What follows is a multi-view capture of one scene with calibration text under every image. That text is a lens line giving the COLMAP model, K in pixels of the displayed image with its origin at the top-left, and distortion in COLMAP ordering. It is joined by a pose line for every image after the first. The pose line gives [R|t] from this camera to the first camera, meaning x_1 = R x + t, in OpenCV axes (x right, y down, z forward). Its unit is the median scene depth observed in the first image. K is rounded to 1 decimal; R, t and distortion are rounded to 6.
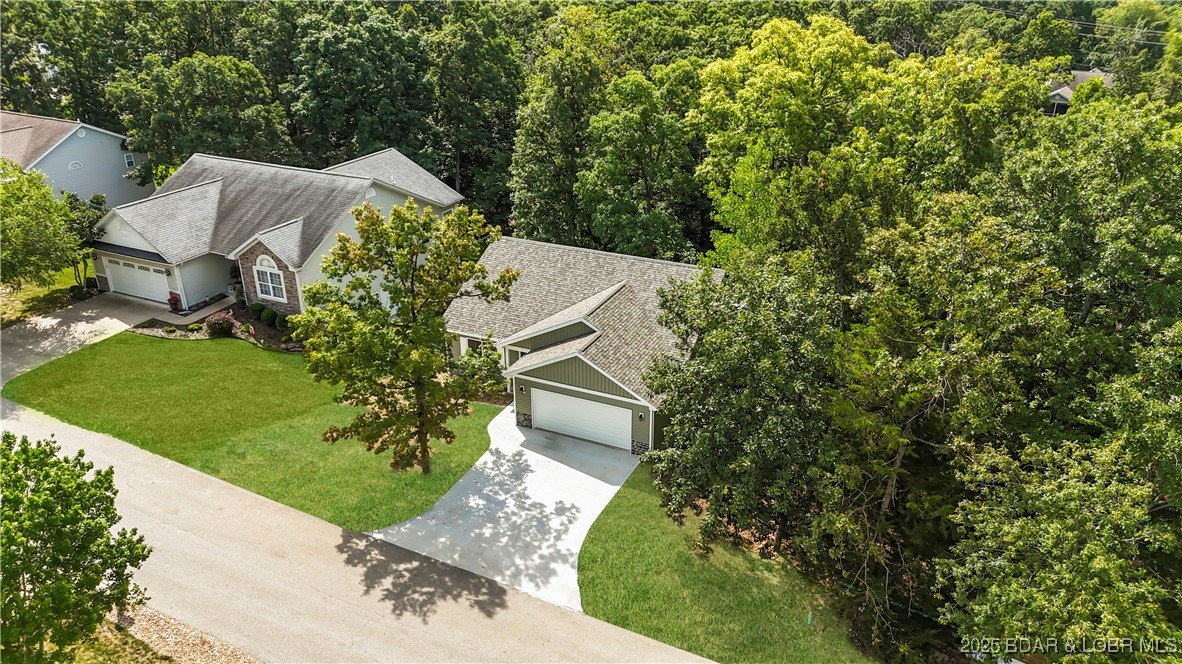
lens RADIAL K [[878.5, 0, 591.0], [0, 878.5, 332.0], [0, 0, 1]] dist [0.081441, -0.001388]
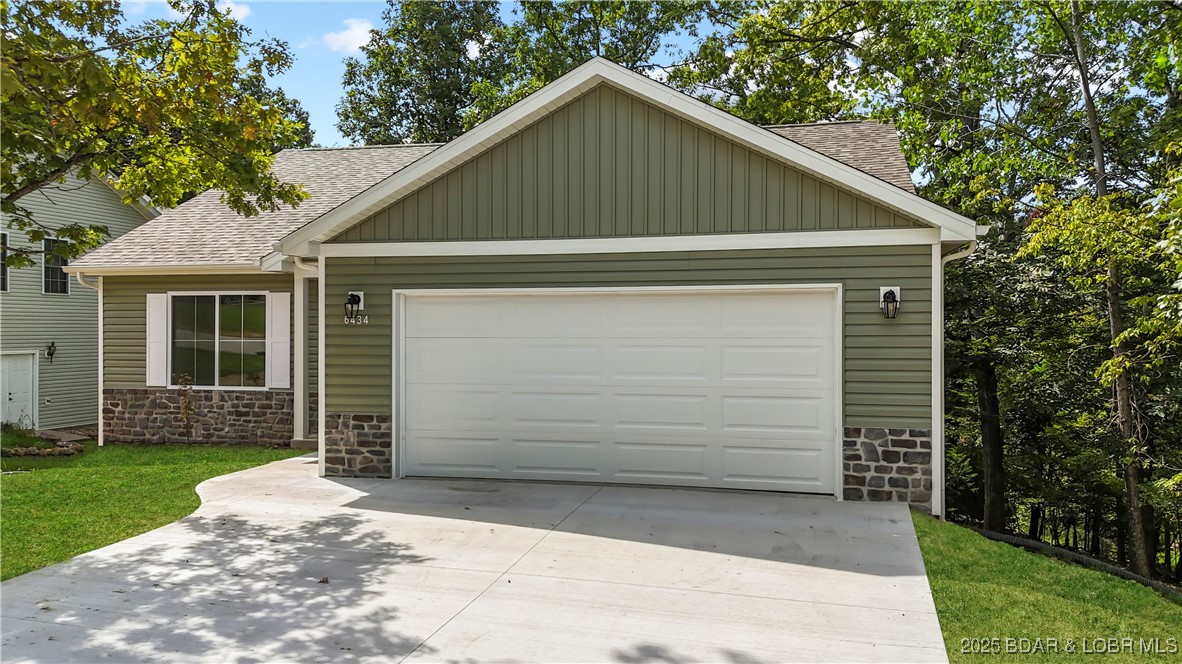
lens RADIAL K [[878.5, 0, 591.0], [0, 878.5, 332.0], [0, 0, 1]] dist [0.081441, -0.001388]
pose [[0.974463, 0.007980, 0.224404, -0.081836], [0.086157, 0.909588, -0.406480, 0.215883], [-0.207359, 0.415434, 0.885673, 0.894341]]
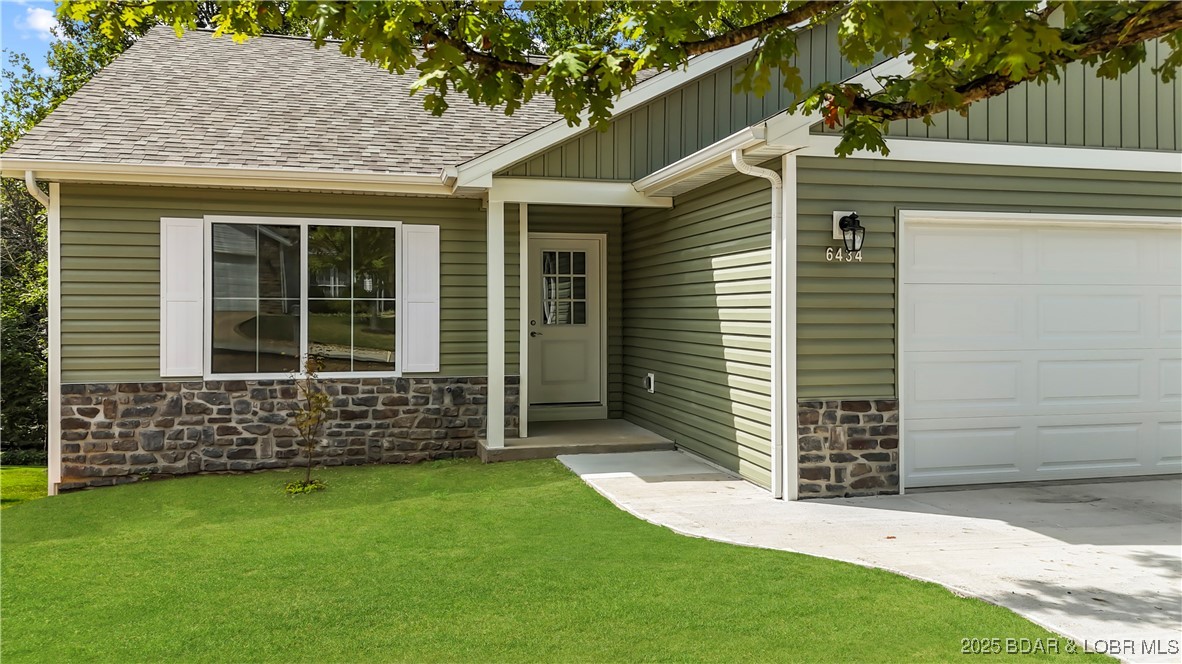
lens RADIAL K [[878.5, 0, 591.0], [0, 878.5, 332.0], [0, 0, 1]] dist [0.081441, -0.001388]
pose [[0.763929, -0.005730, 0.645275, -0.262195], [0.265398, 0.914264, -0.306081, 0.143092], [-0.588198, 0.405078, 0.699953, 1.079735]]
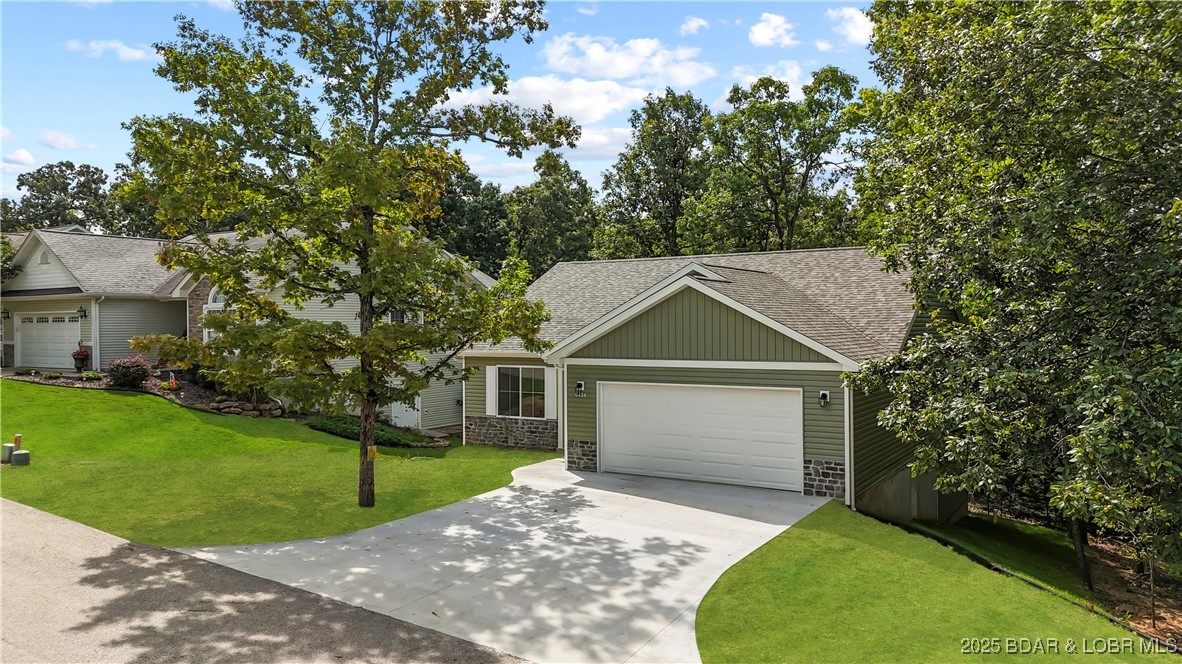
lens RADIAL K [[846.7, 0, 582.0], [0, 846.7, 327.1], [0, 0, 1]] dist [0.066344, -0.002303]
pose [[0.994900, 0.001946, -0.100843, -0.030916], [-0.043874, 0.908613, -0.415329, 0.288004], [0.090819, 0.417635, 0.904065, 0.613868]]
